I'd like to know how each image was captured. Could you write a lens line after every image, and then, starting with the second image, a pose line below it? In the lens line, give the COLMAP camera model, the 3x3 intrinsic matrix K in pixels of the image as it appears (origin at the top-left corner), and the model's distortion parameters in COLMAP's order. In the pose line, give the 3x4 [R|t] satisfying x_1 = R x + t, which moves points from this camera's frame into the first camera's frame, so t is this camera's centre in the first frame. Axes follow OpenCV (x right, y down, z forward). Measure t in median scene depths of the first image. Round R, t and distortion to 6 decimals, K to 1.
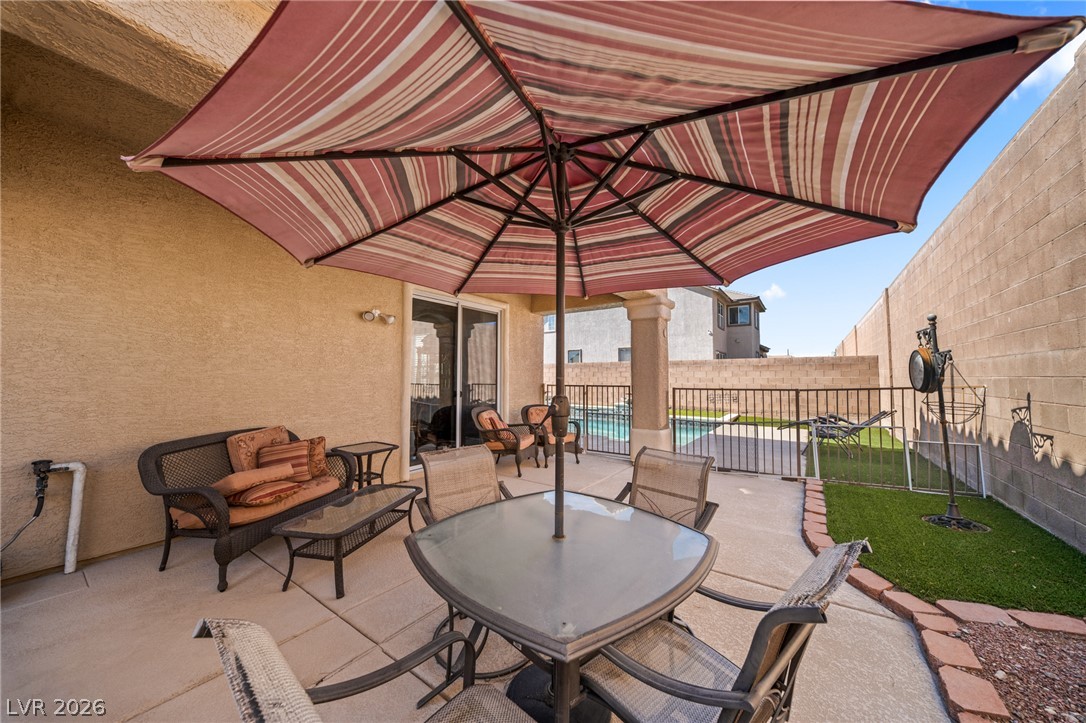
lens RADIAL K [[379.7, 0, 544.8], [0, 379.7, 351.7], [0, 0, 1]] dist [0.009438, -0.006332]
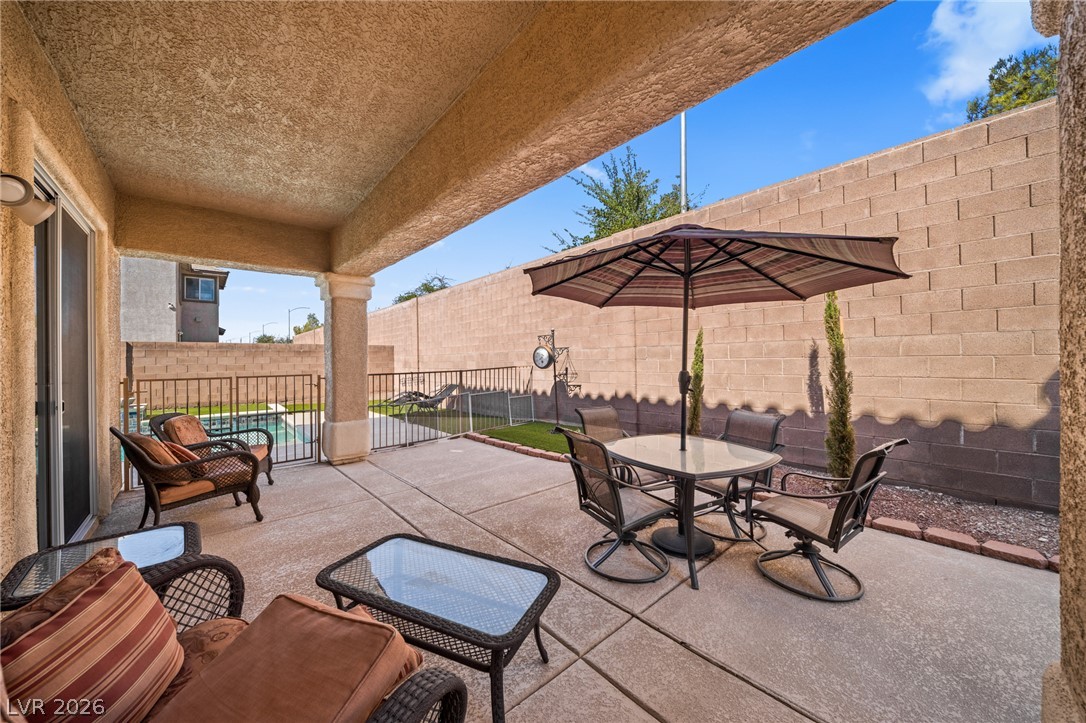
lens RADIAL K [[379.7, 0, 544.8], [0, 379.7, 351.7], [0, 0, 1]] dist [0.009438, -0.006332]
pose [[0.232521, 0.016759, 0.972447, -0.244179], [-0.052303, 0.998620, -0.004704, 0.009168], [-0.971184, -0.049768, 0.233077, 0.163796]]
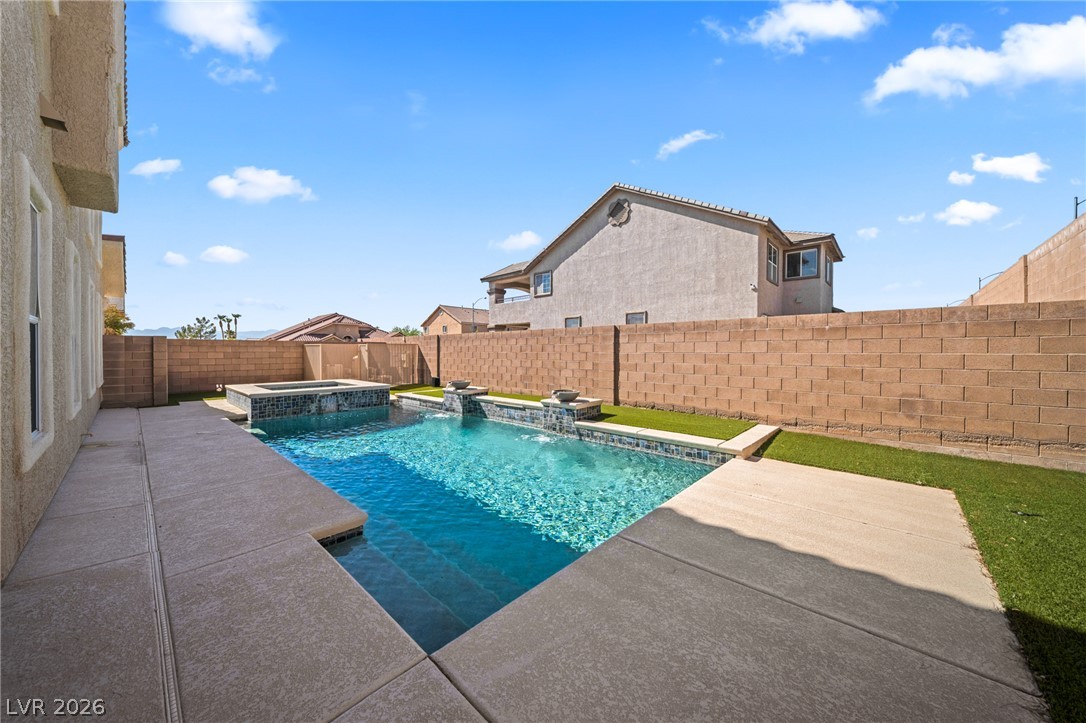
lens RADIAL K [[379.7, 0, 544.8], [0, 379.7, 351.7], [0, 0, 1]] dist [0.009438, -0.006332]
pose [[0.991072, 0.000008, -0.133327, 0.277368], [0.009006, 0.997712, 0.067004, 0.029959], [0.133022, -0.067607, 0.988805, 0.477006]]
